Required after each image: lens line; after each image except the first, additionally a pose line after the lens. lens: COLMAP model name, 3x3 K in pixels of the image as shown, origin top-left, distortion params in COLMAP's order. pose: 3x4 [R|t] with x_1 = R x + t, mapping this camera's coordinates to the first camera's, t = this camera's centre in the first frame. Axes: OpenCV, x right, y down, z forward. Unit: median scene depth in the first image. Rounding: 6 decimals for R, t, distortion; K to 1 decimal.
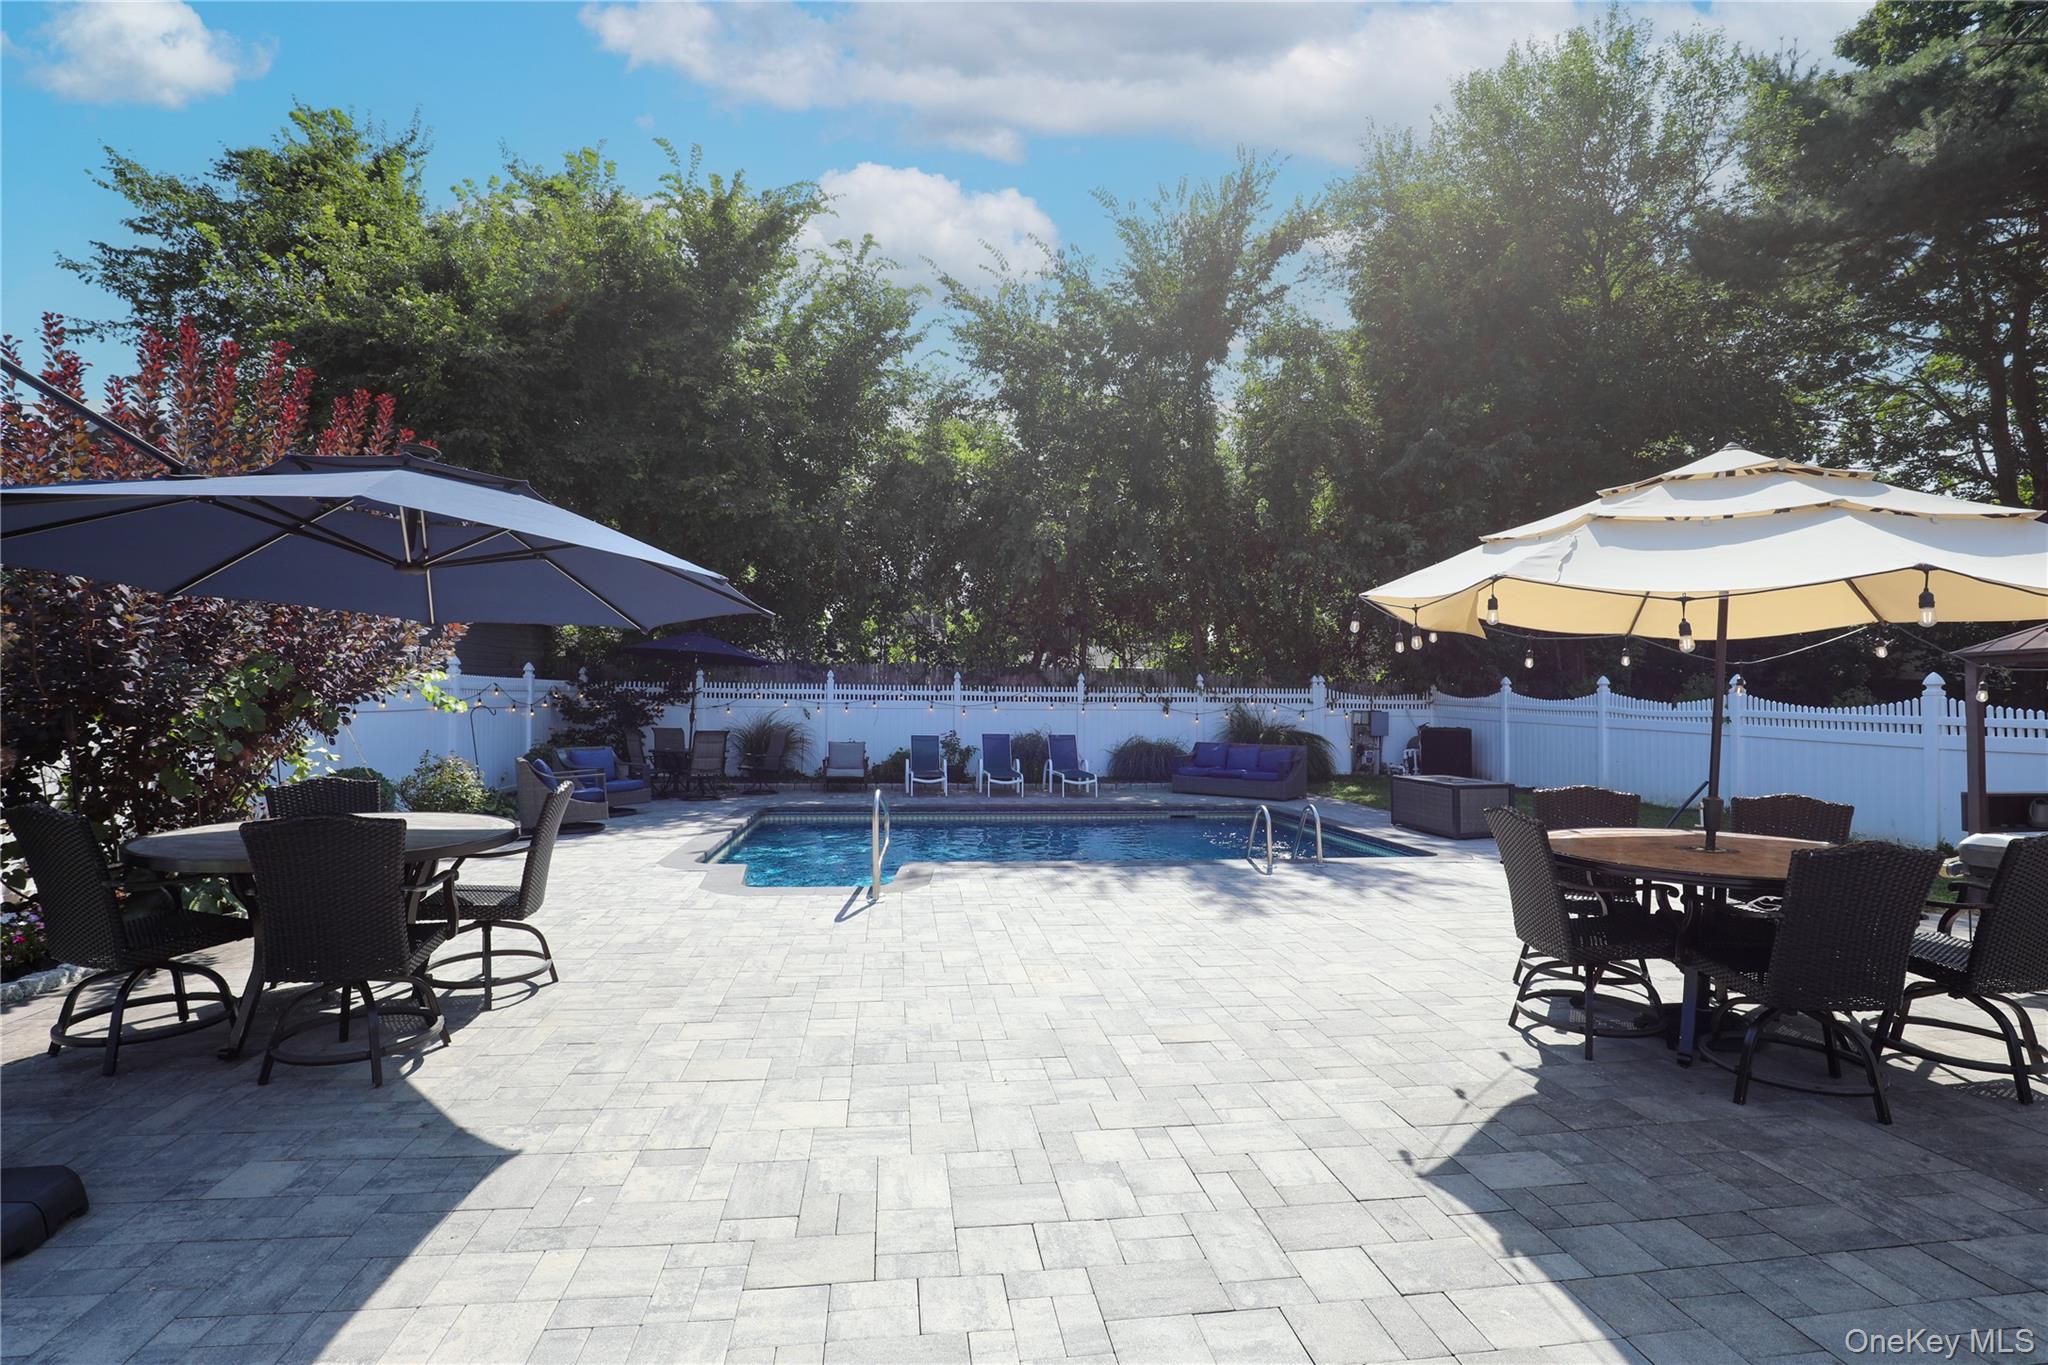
lens RADIAL K [[938.0, 0, 1021.5], [0, 938.0, 687.1], [0, 0, 1]] dist [-0.028937, 0.000749]
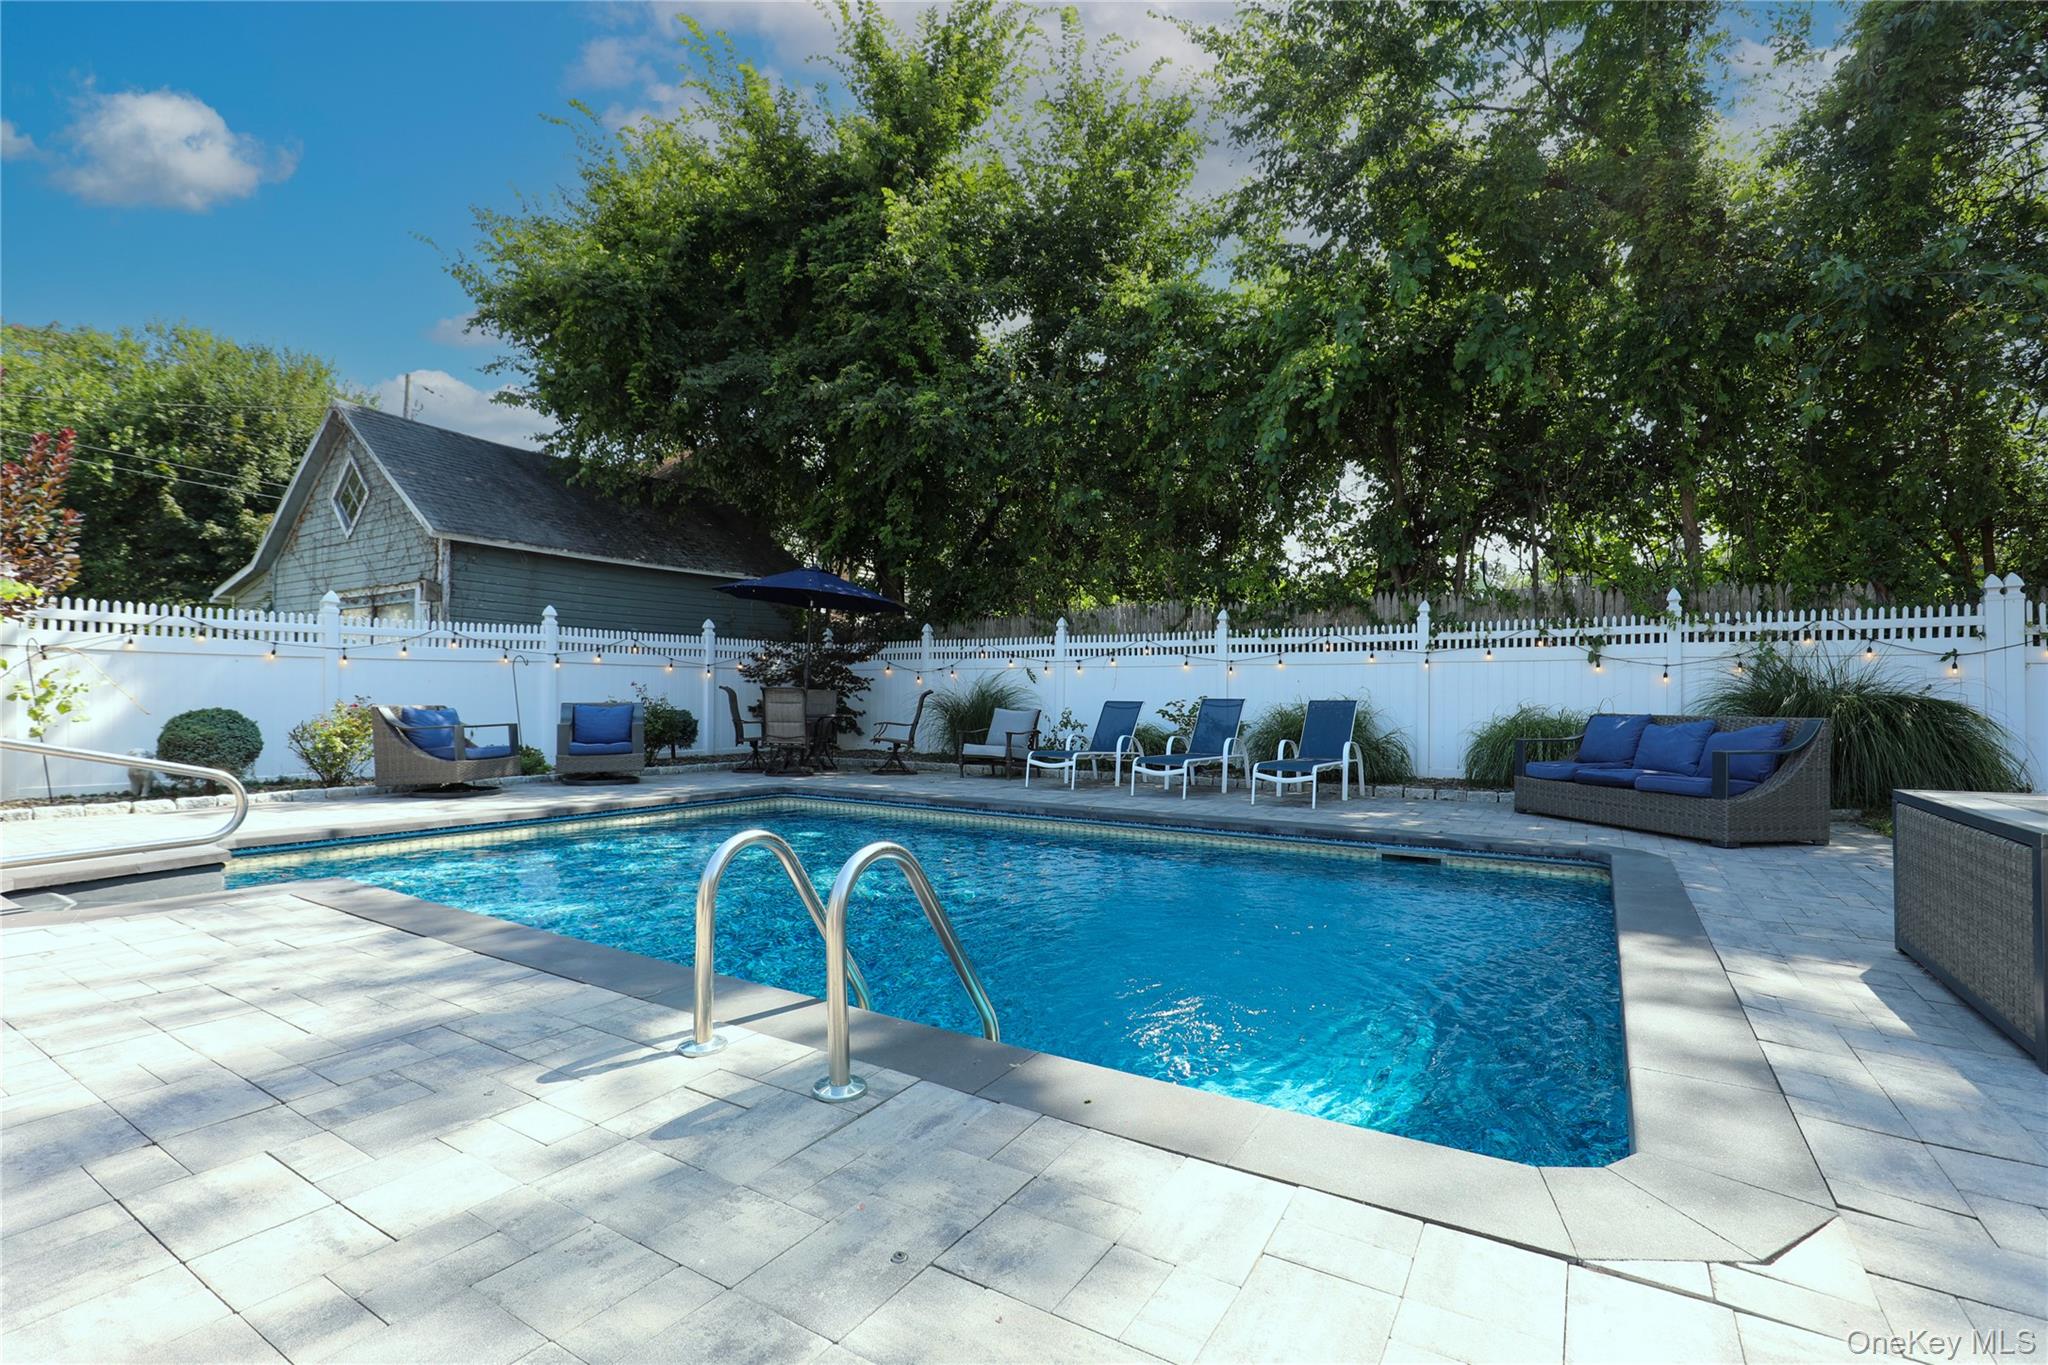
lens RADIAL K [[938.0, 0, 1022.3], [0, 938.0, 688.0], [0, 0, 1]] dist [-0.028937, 0.000749]
pose [[0.767009, -0.011641, -0.641531, 0.249896], [0.012667, 0.999915, -0.003000, 0.039439], [0.641511, -0.005825, 0.767092, 0.397169]]
